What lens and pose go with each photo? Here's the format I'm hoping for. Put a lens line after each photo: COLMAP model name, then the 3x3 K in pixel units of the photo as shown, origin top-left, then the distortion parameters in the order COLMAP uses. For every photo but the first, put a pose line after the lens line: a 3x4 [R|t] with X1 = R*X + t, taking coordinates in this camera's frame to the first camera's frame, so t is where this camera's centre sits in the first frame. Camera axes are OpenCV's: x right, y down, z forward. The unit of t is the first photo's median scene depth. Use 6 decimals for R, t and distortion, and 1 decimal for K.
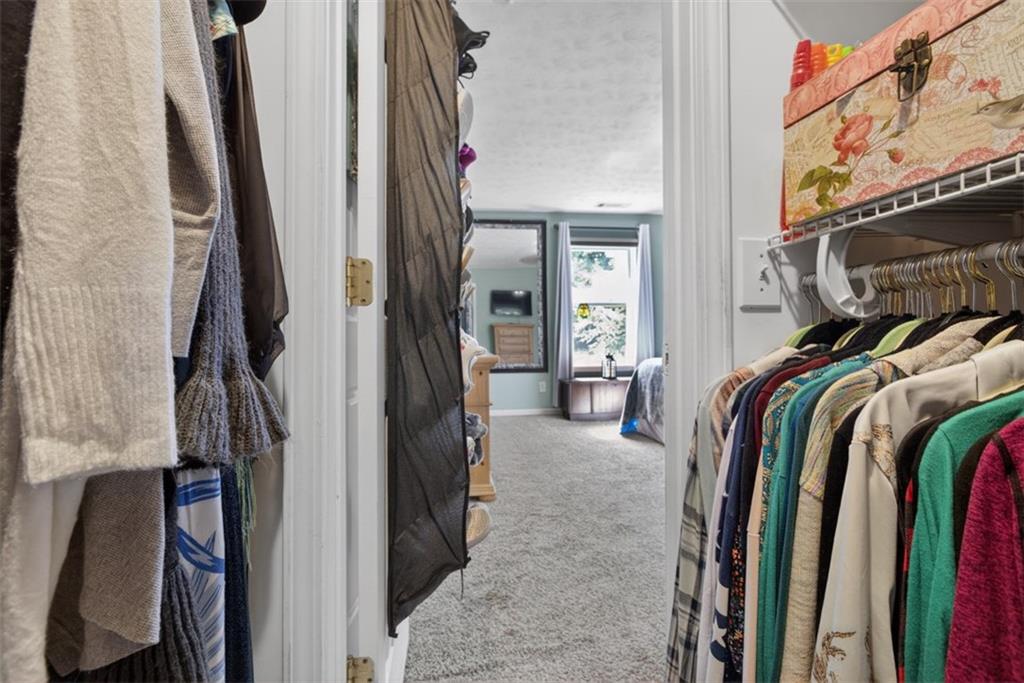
lens RADIAL K [[469.0, 0, 509.0], [0, 469.0, 351.8], [0, 0, 1]] dist [-0.030616, 0.015428]
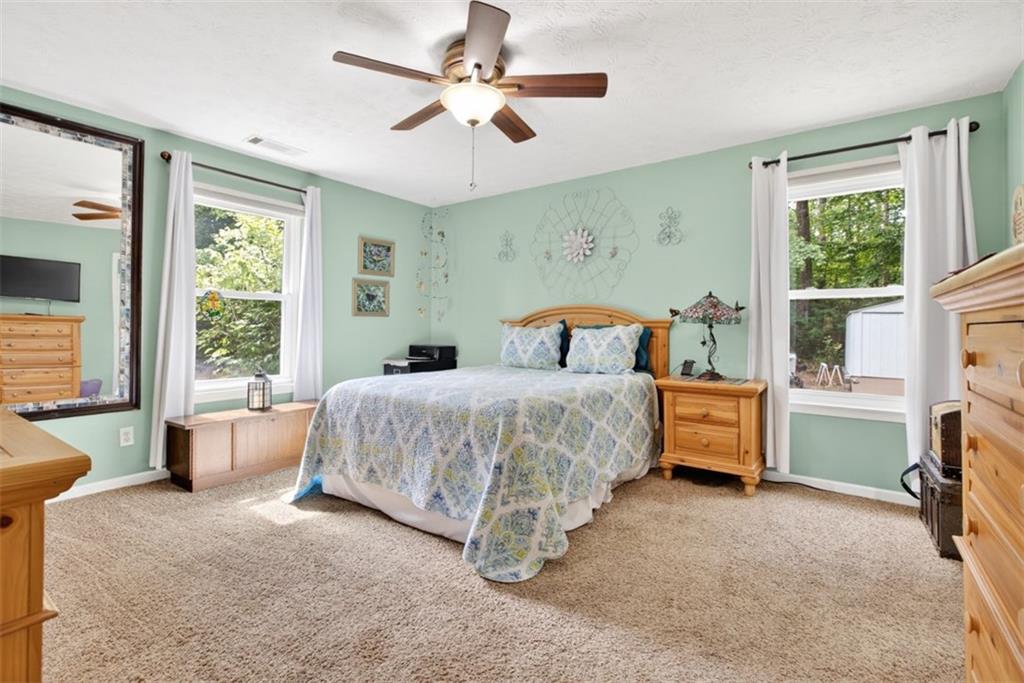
lens RADIAL K [[475.9, 0, 509.2], [0, 475.9, 322.0], [0, 0, 1]] dist [0.000236, 0.000065]
pose [[0.676677, 0.012480, 0.736174, -0.040851], [0.012462, 0.999519, -0.028399, -0.041578], [-0.736174, 0.028391, 0.676196, 0.295369]]
